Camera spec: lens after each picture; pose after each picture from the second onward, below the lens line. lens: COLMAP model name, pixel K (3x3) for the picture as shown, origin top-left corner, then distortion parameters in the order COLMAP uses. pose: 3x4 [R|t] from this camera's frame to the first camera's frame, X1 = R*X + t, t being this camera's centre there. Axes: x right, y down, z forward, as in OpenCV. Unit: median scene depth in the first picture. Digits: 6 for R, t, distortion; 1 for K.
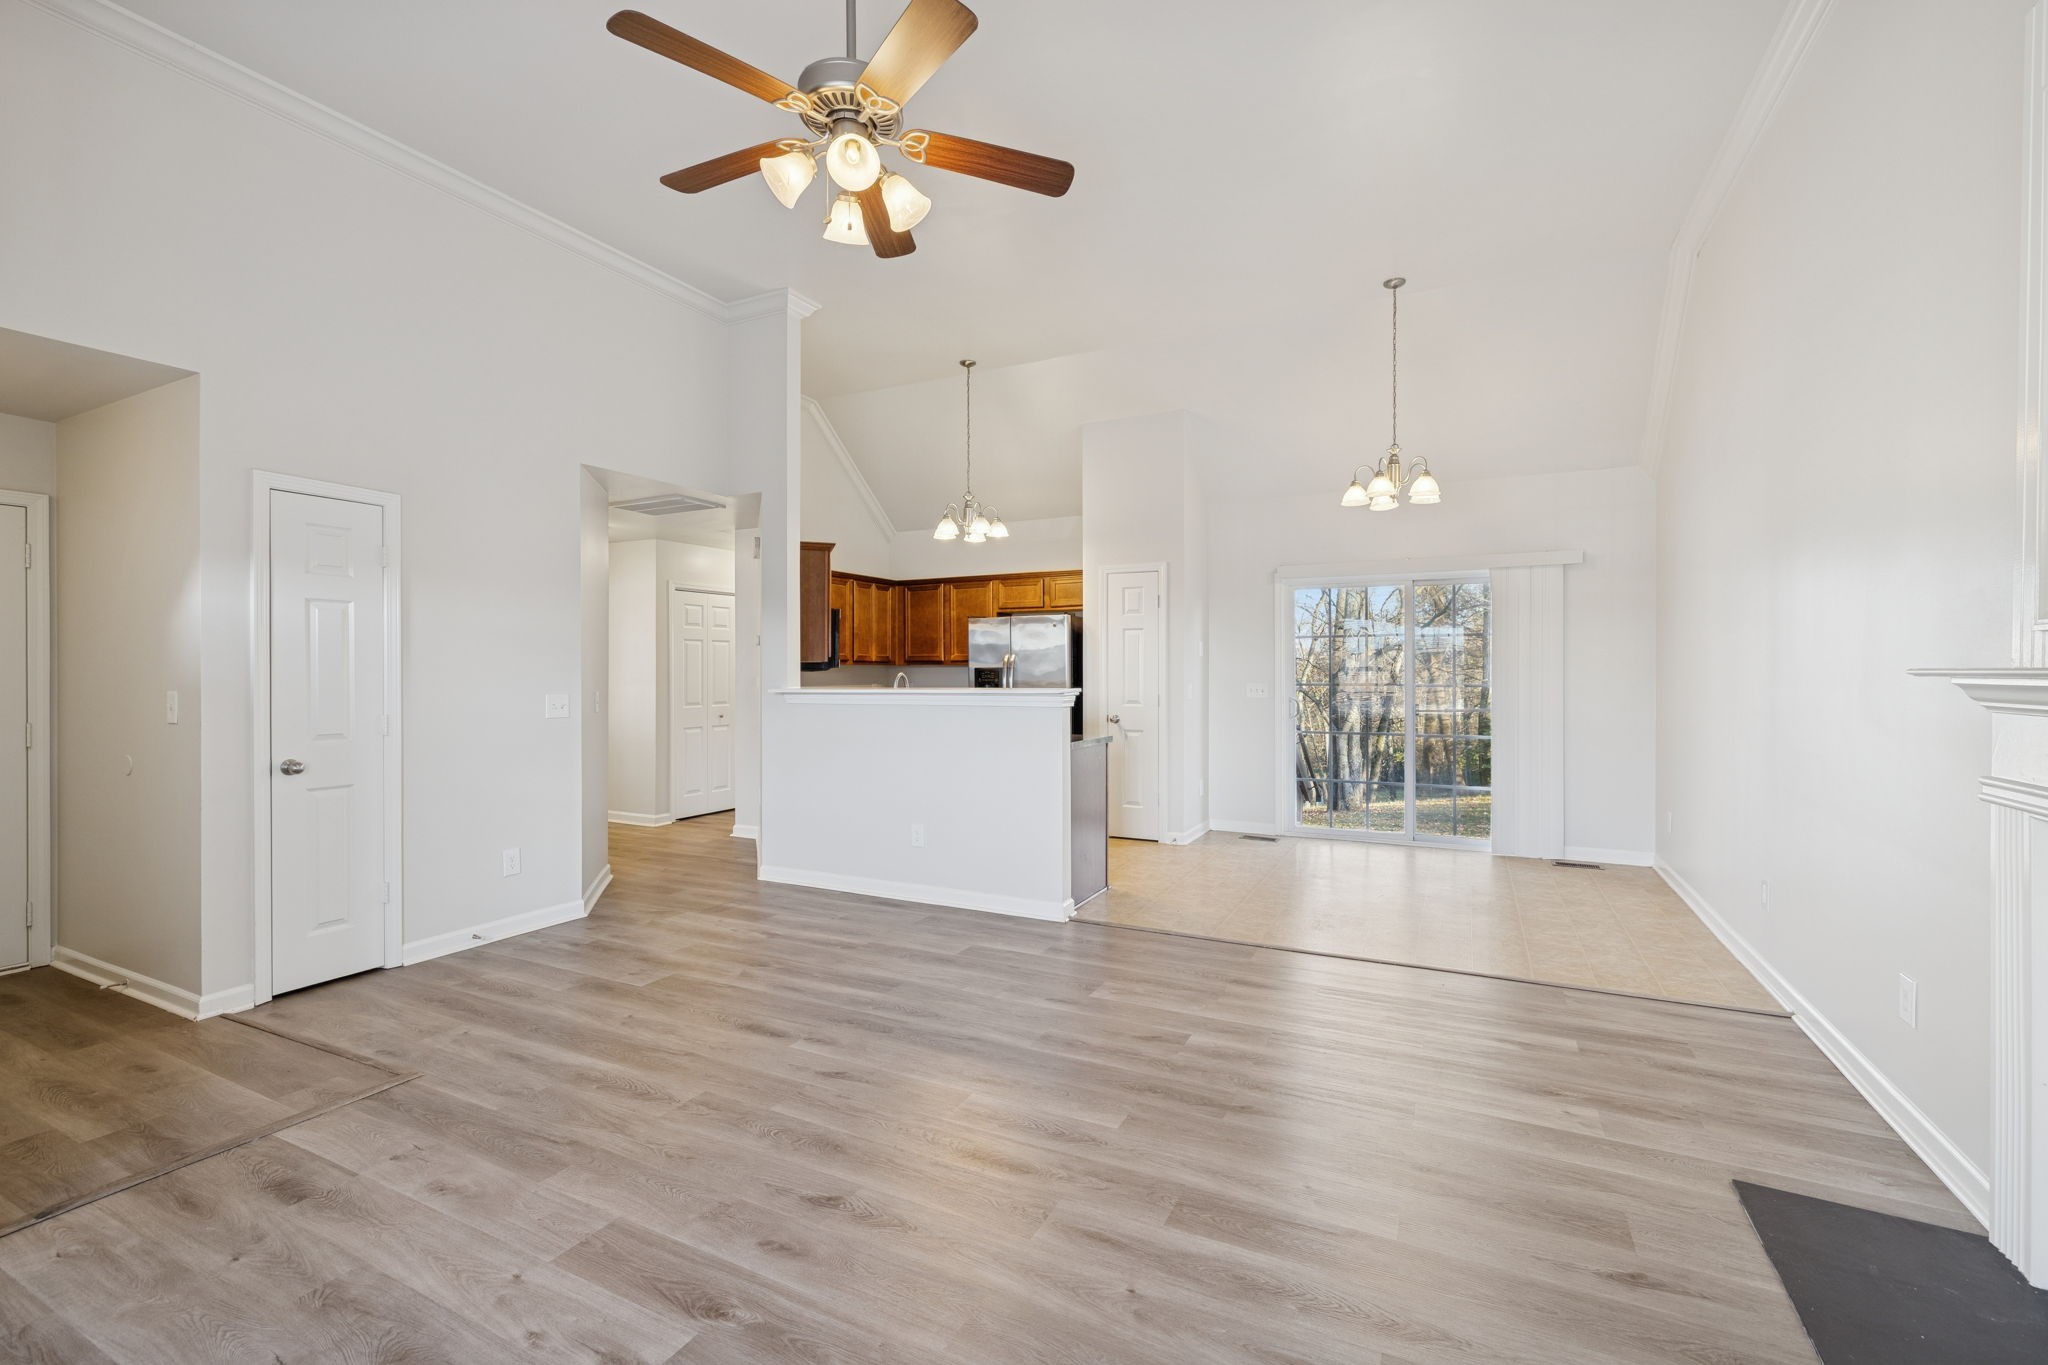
lens RADIAL K [[870.6, 0, 1028.0], [0, 870.6, 675.0], [0, 0, 1]] dist [0.001896, 0.000025]
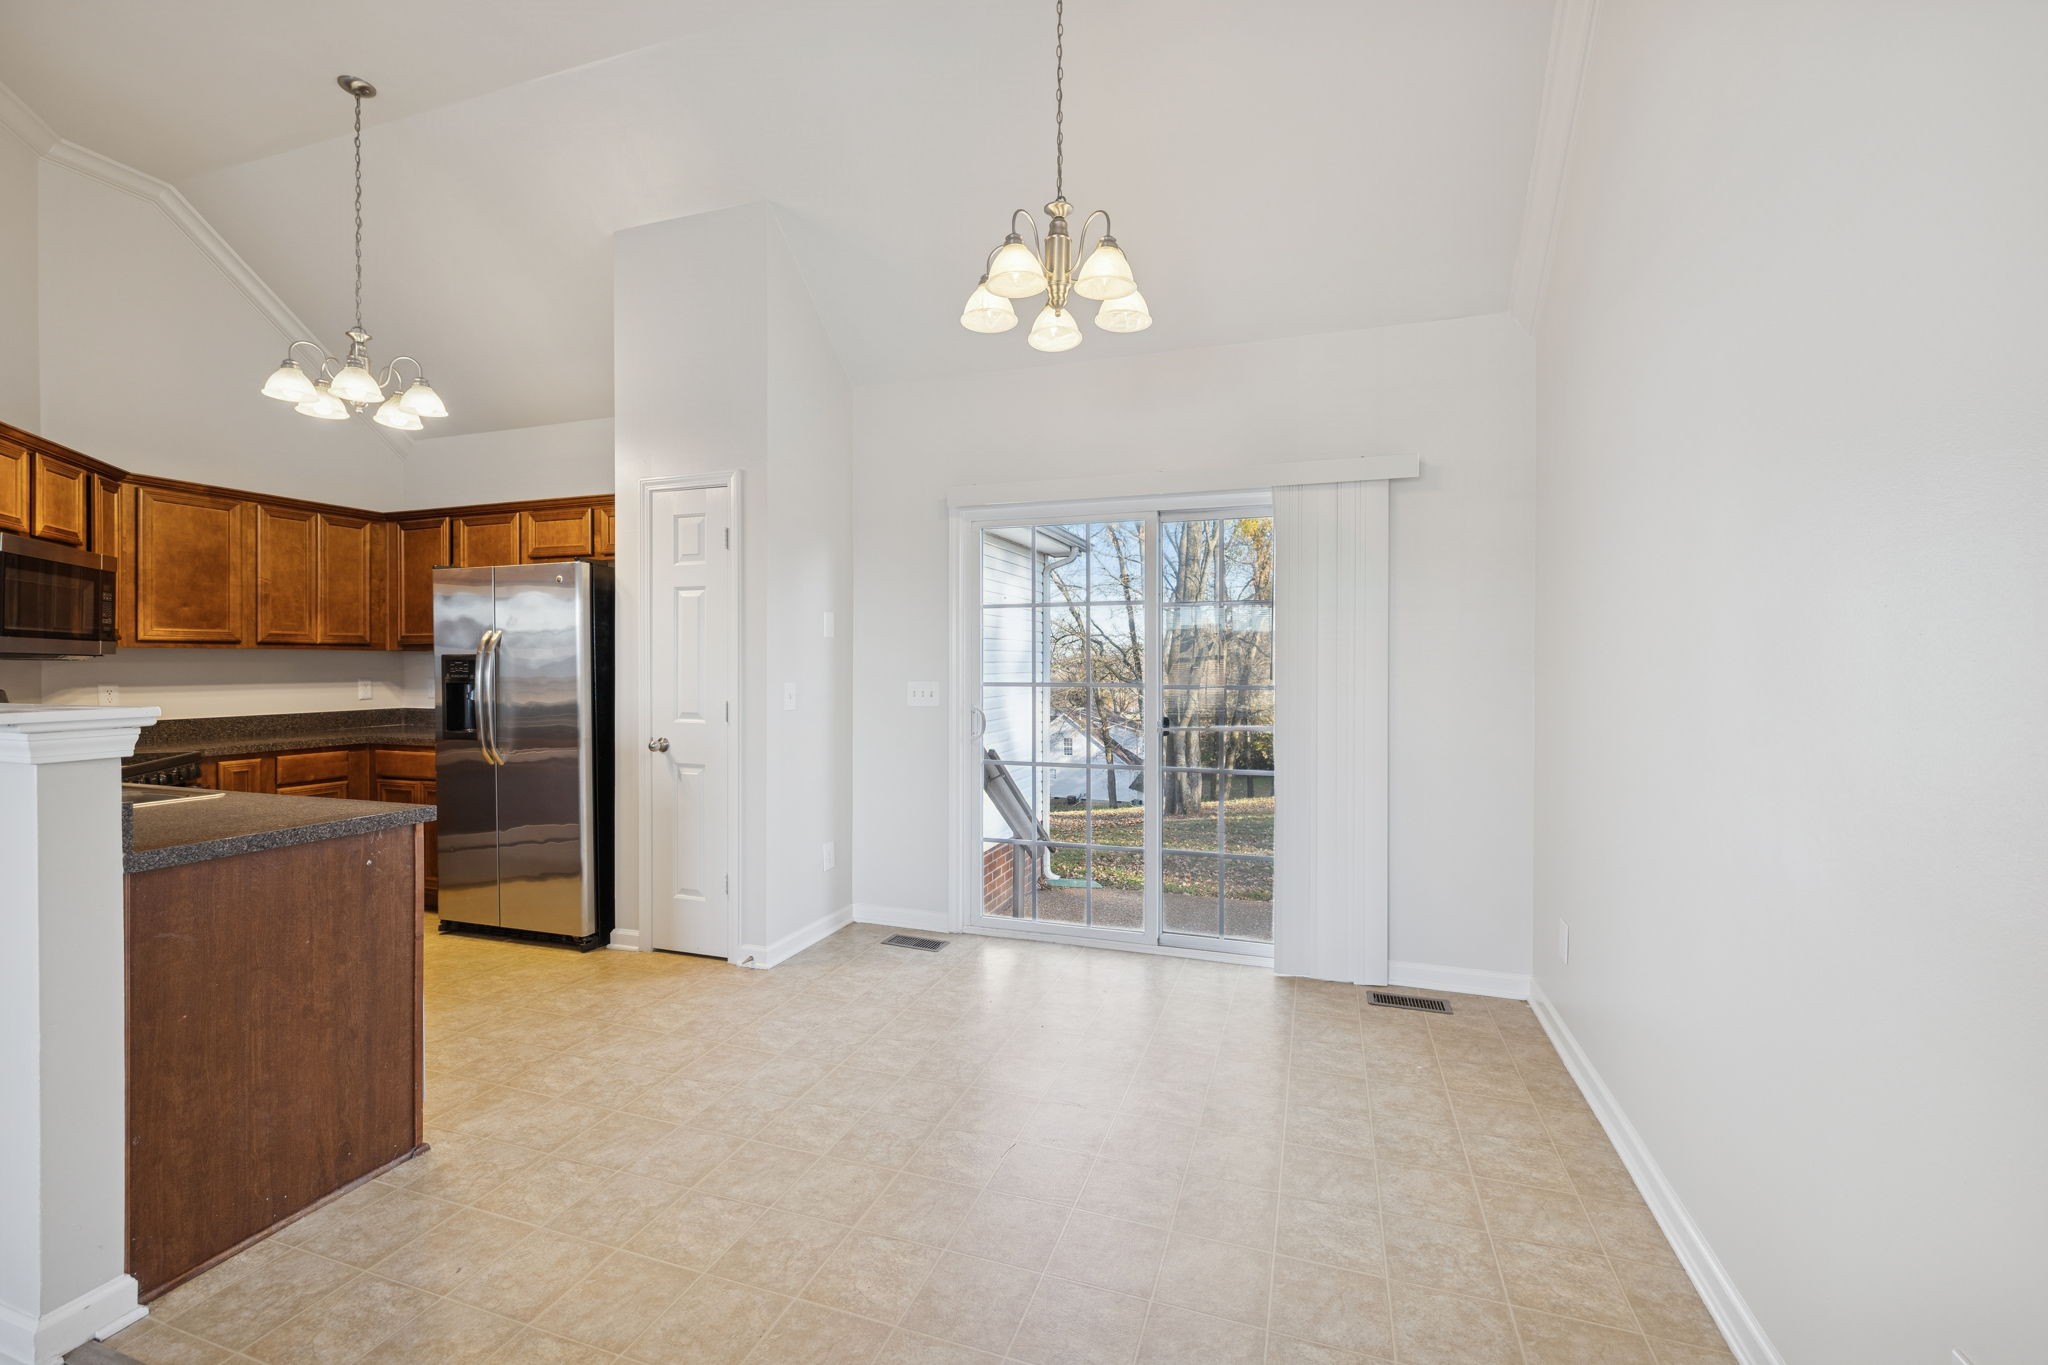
lens RADIAL K [[861.7, 0, 1025.1], [0, 861.7, 668.4], [0, 0, 1]] dist [0.003264, 0.000274]
pose [[0.991158, 0.001091, 0.132684, 0.336354], [-0.001659, 0.999990, 0.004164, -0.003303], [-0.132678, -0.004348, 0.991150, 0.520973]]
